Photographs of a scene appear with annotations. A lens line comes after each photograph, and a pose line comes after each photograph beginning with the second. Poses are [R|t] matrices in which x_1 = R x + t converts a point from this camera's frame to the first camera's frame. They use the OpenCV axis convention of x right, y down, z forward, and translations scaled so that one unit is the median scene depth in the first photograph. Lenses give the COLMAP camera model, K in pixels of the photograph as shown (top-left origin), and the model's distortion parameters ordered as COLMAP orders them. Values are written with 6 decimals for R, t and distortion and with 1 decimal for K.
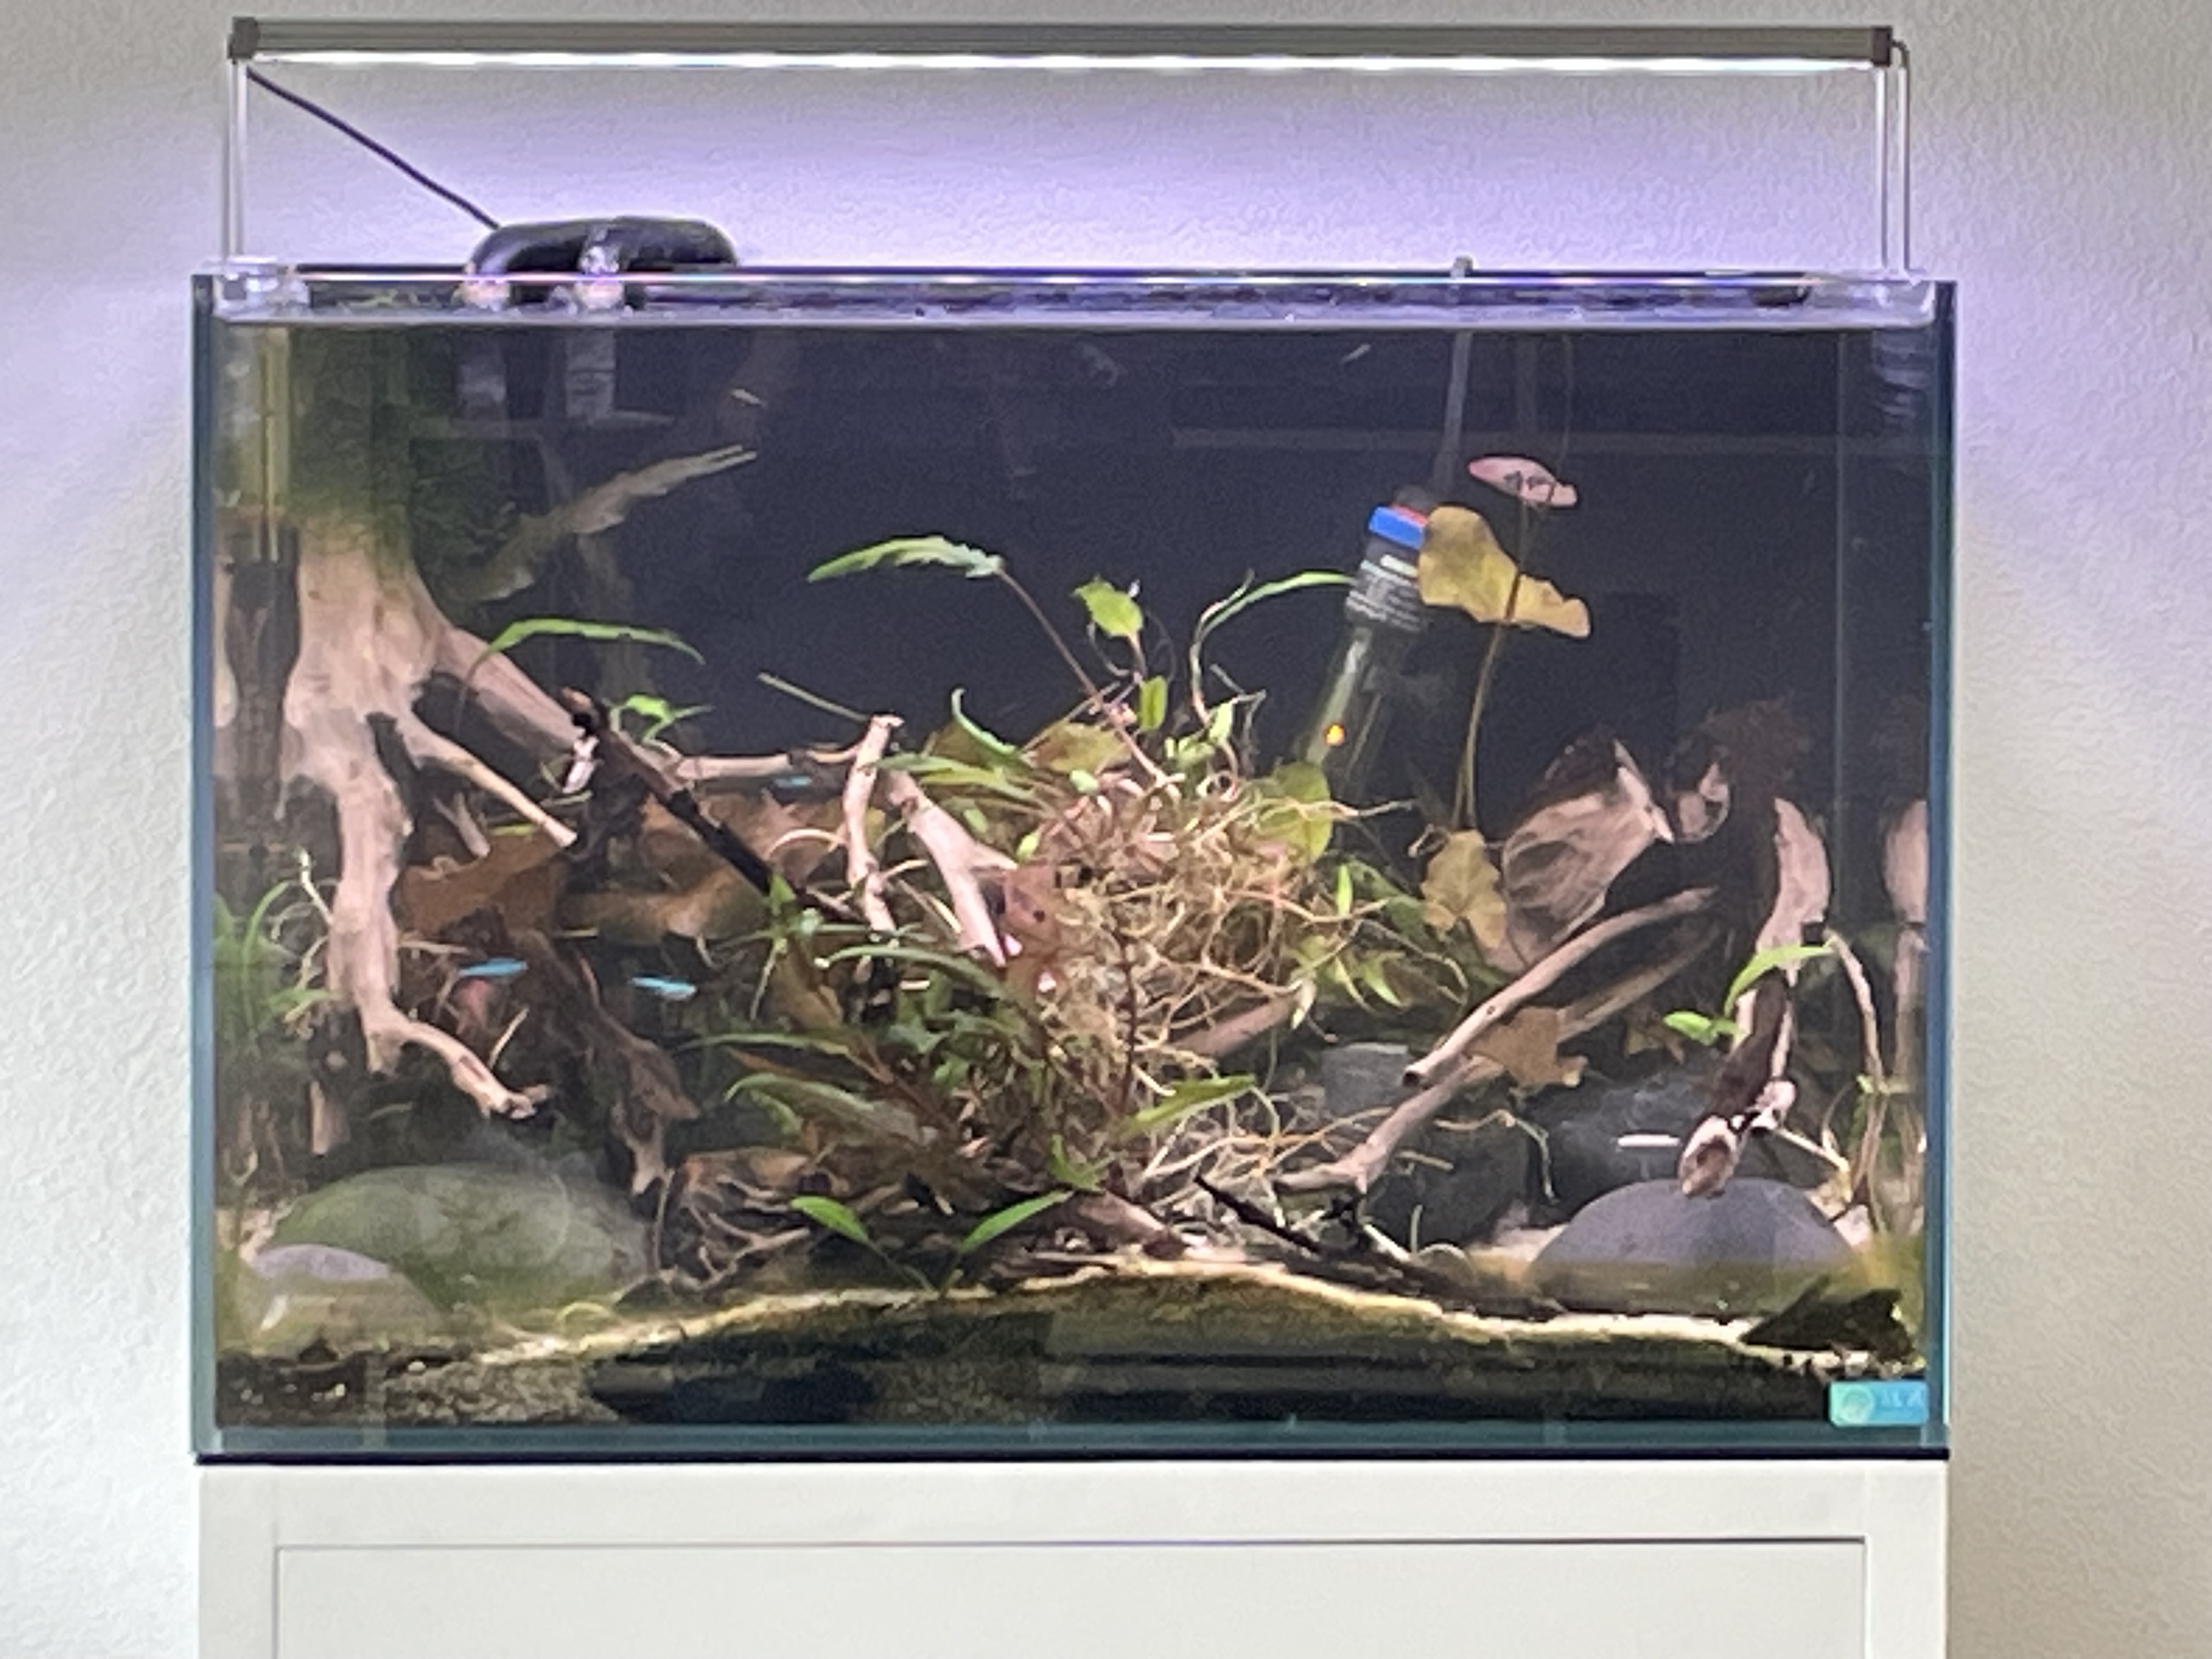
lens RADIAL K [[8329.4, 0, 1103.7], [0, 8329.4, 820.5], [0, 0, 1]] dist [-0.397929, 0.000000]
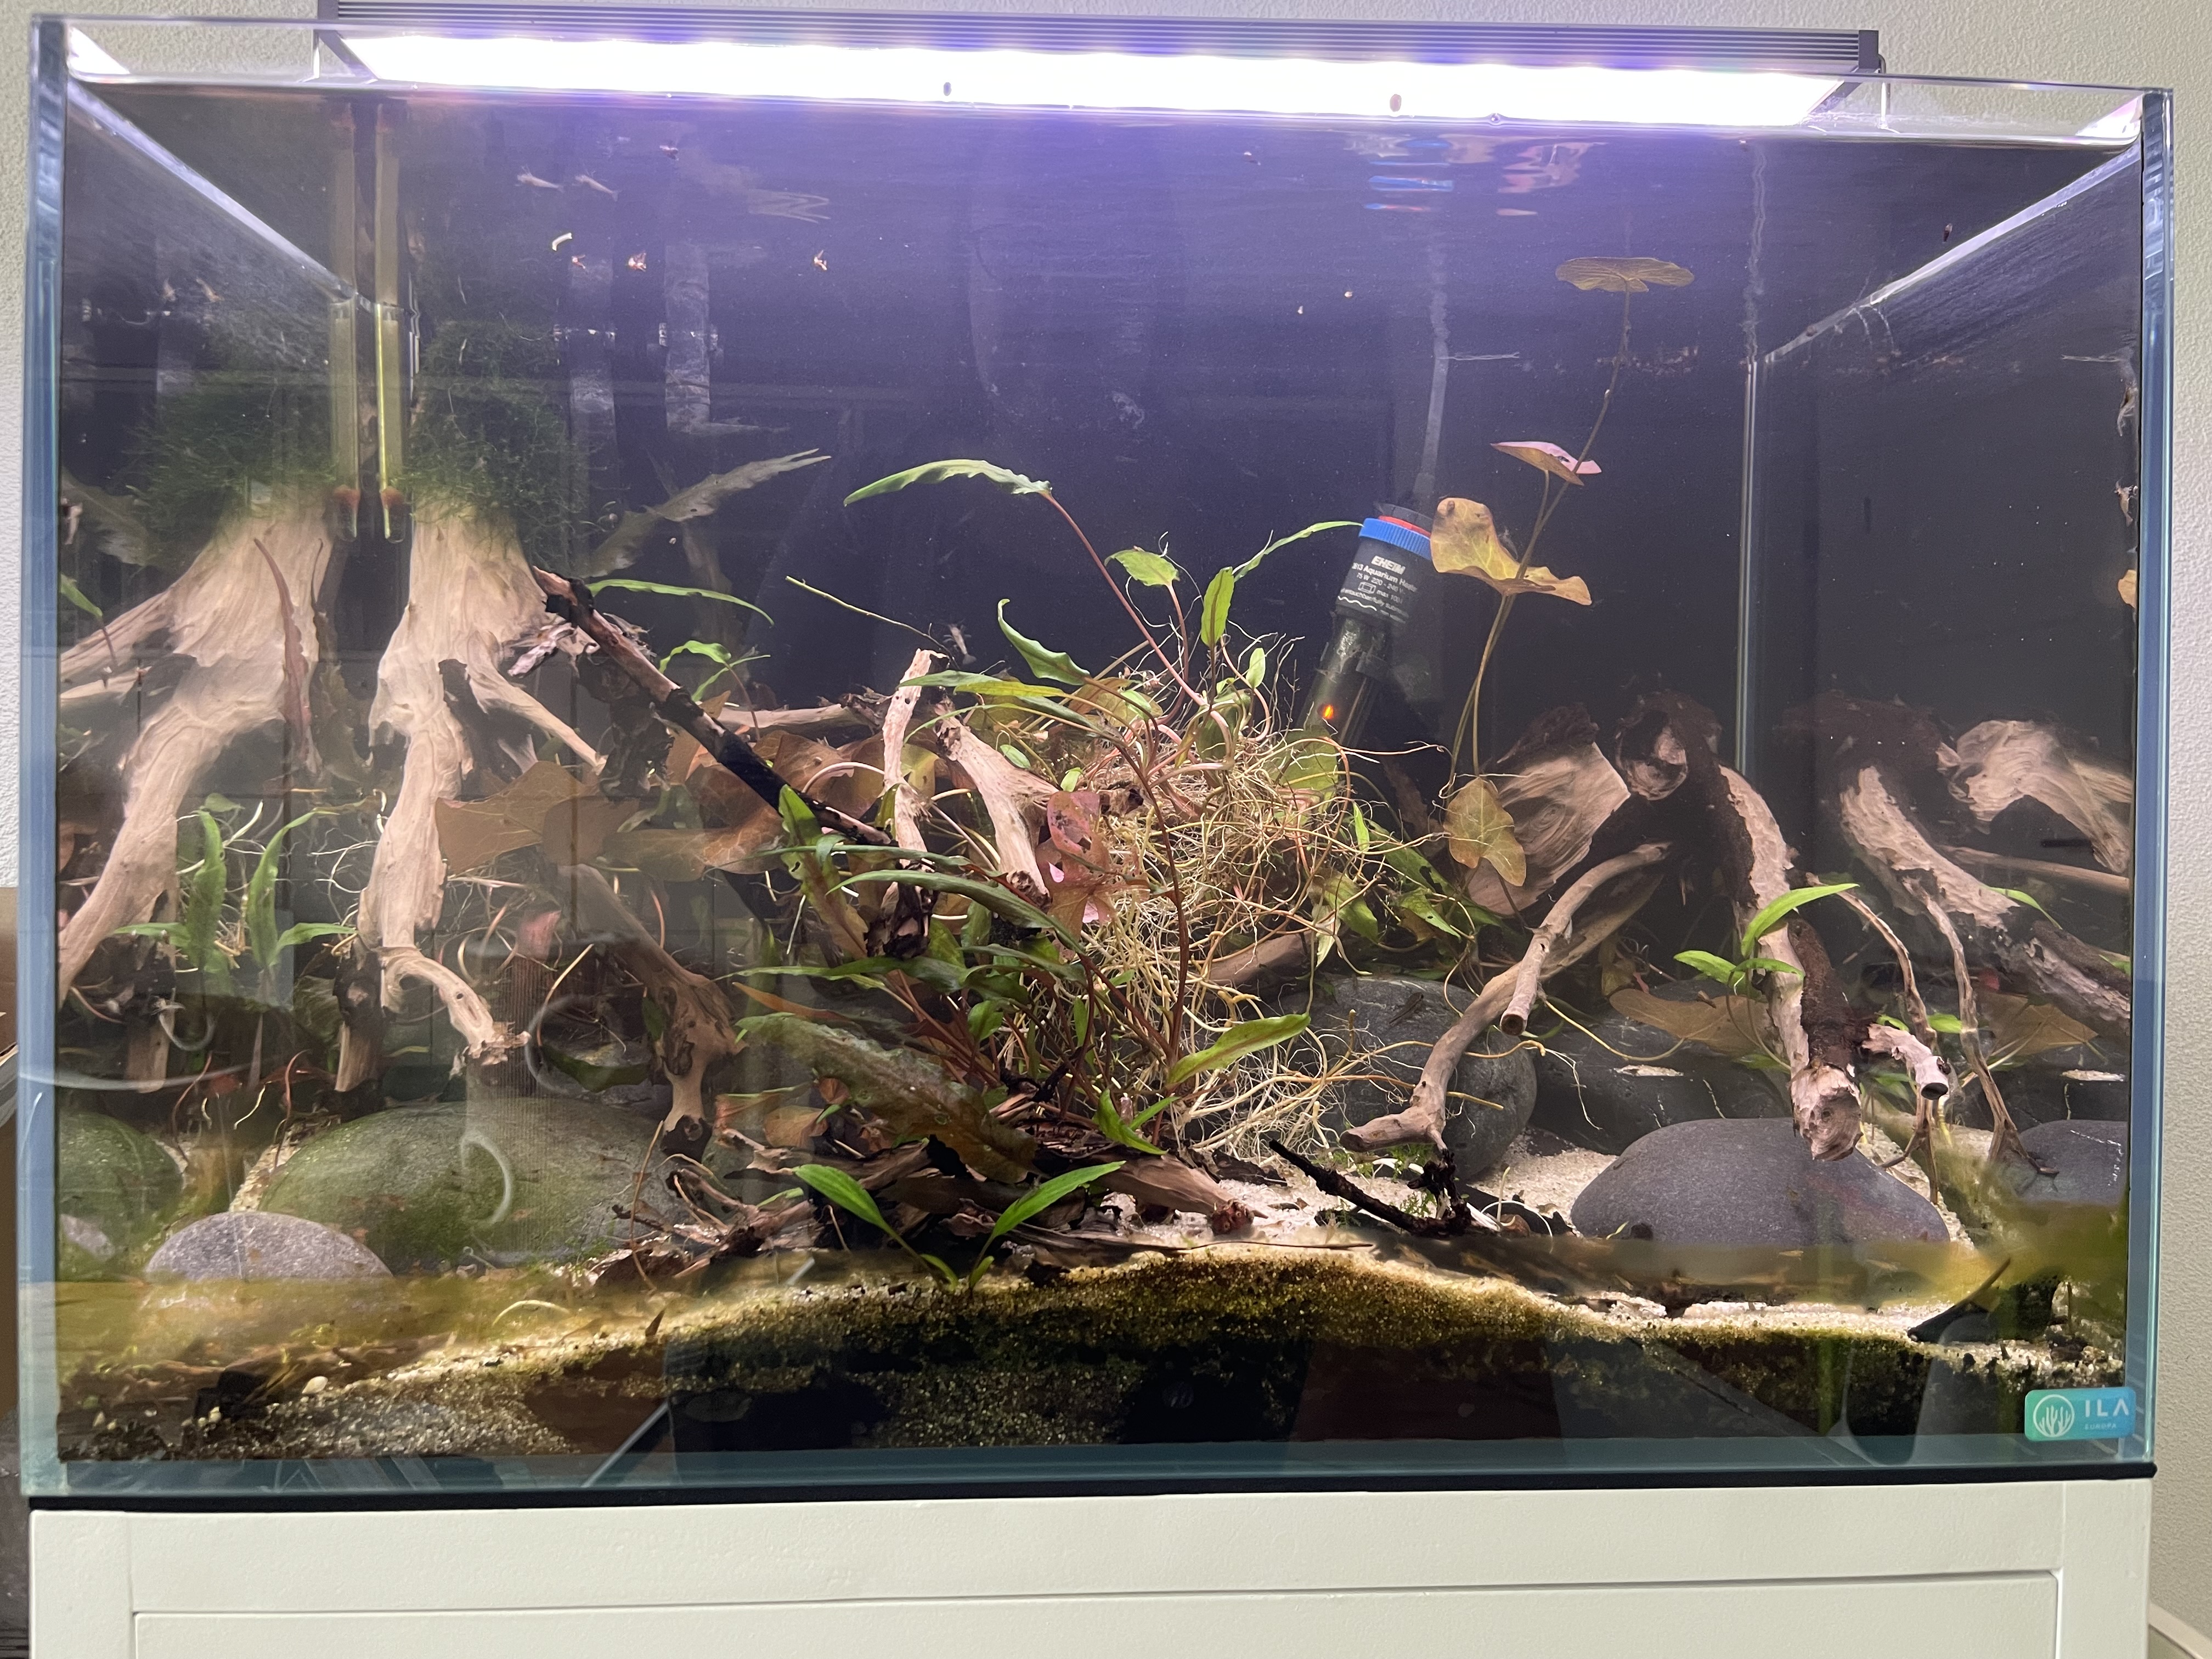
lens RADIAL K [[1750.9, 0, 1095.0], [0, 1750.9, 817.6], [0, 0, 1]] dist [0.010936, -0.060779]
pose [[0.999802, 0.005638, 0.019108, -0.010249], [-0.004579, 0.998476, -0.055000, 0.019265], [-0.019389, 0.054901, 0.998304, 0.797262]]
